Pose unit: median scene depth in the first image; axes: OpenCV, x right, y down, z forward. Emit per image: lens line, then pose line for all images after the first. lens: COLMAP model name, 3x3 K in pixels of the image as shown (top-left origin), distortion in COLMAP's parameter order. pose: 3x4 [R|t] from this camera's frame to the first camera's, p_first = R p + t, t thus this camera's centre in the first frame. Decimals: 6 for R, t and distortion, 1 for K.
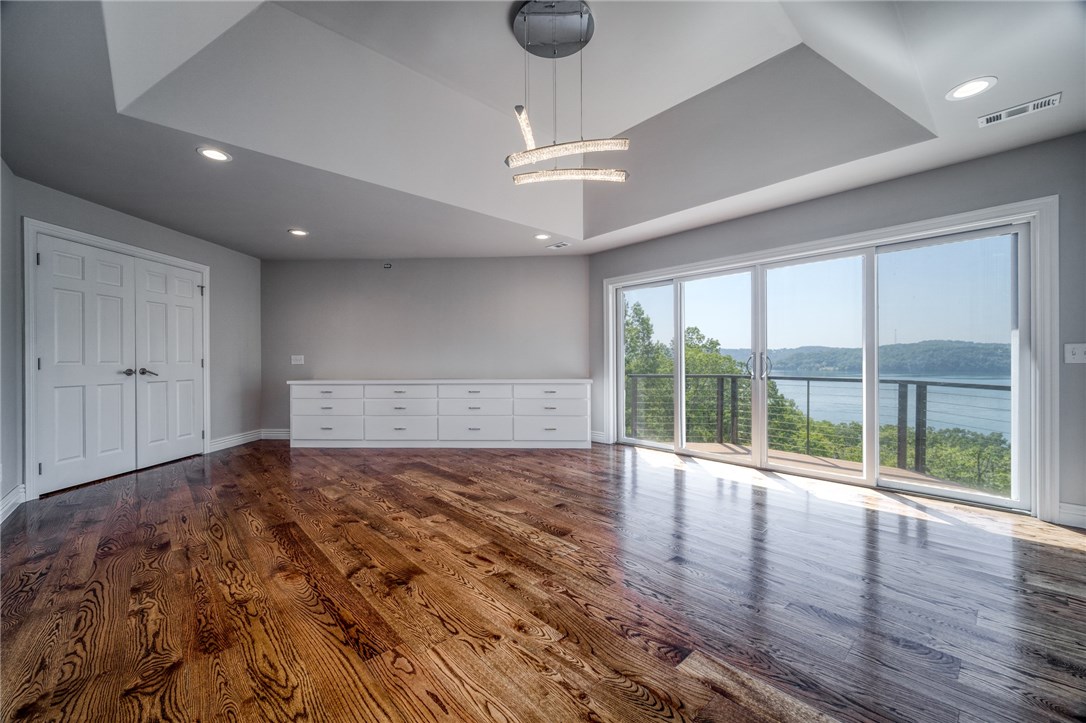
lens RADIAL K [[429.5, 0, 542.3], [0, 429.5, 361.8], [0, 0, 1]] dist [-0.003514, 0.001089]
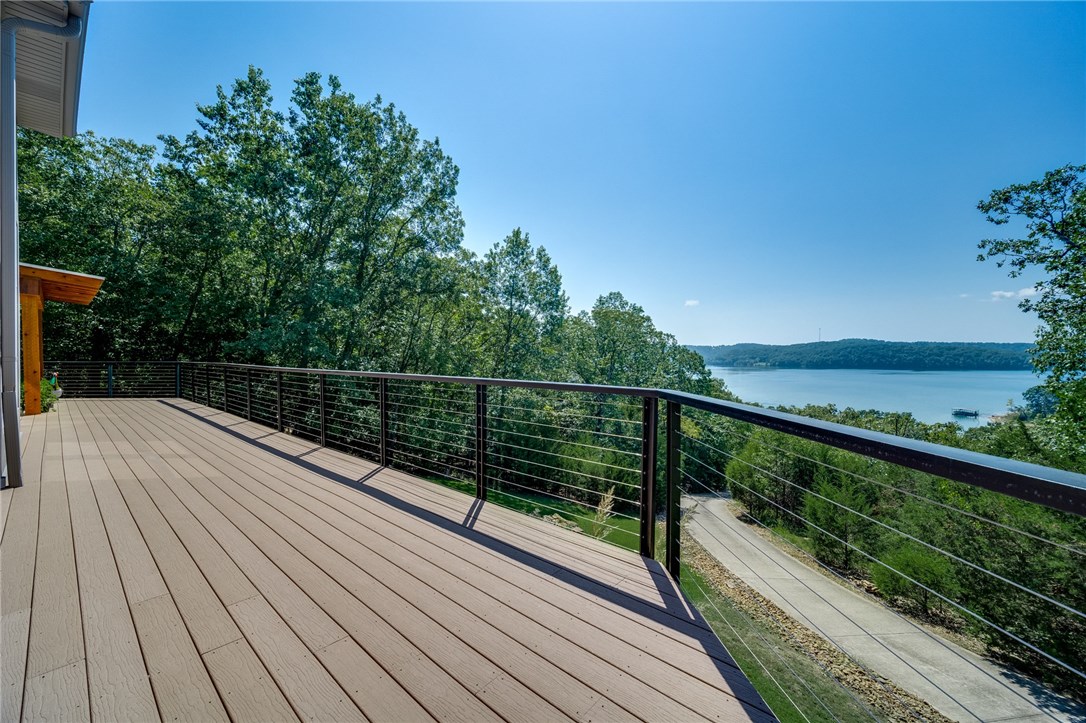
lens RADIAL K [[429.5, 0, 540.7], [0, 429.5, 361.5], [0, 0, 1]] dist [-0.003514, 0.001089]
pose [[0.993576, 0.004453, 0.113082, 0.088440], [-0.005649, 0.999931, 0.010257, 0.058712], [-0.113029, -0.010830, 0.993533, 0.104568]]
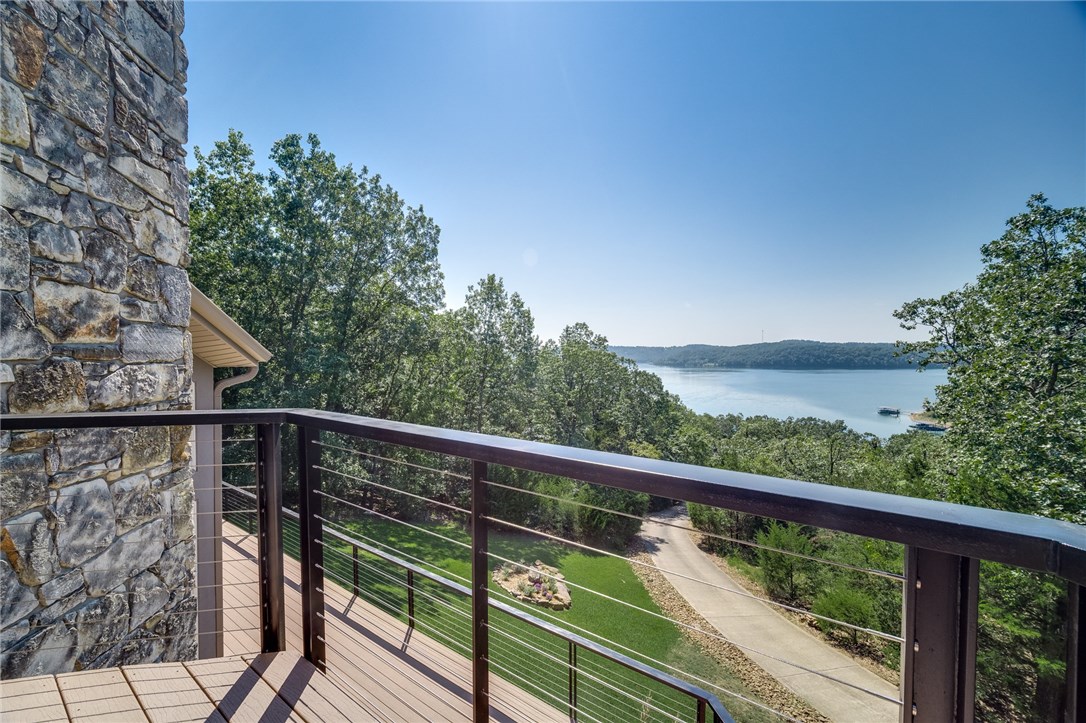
lens RADIAL K [[429.5, 0, 541.3], [0, 429.5, 363.7], [0, 0, 1]] dist [-0.003514, 0.001089]
pose [[0.977343, -0.003102, 0.211639, 0.059656], [0.000530, 0.999925, 0.012208, -0.000871], [-0.211661, -0.011819, 0.977272, 0.078837]]
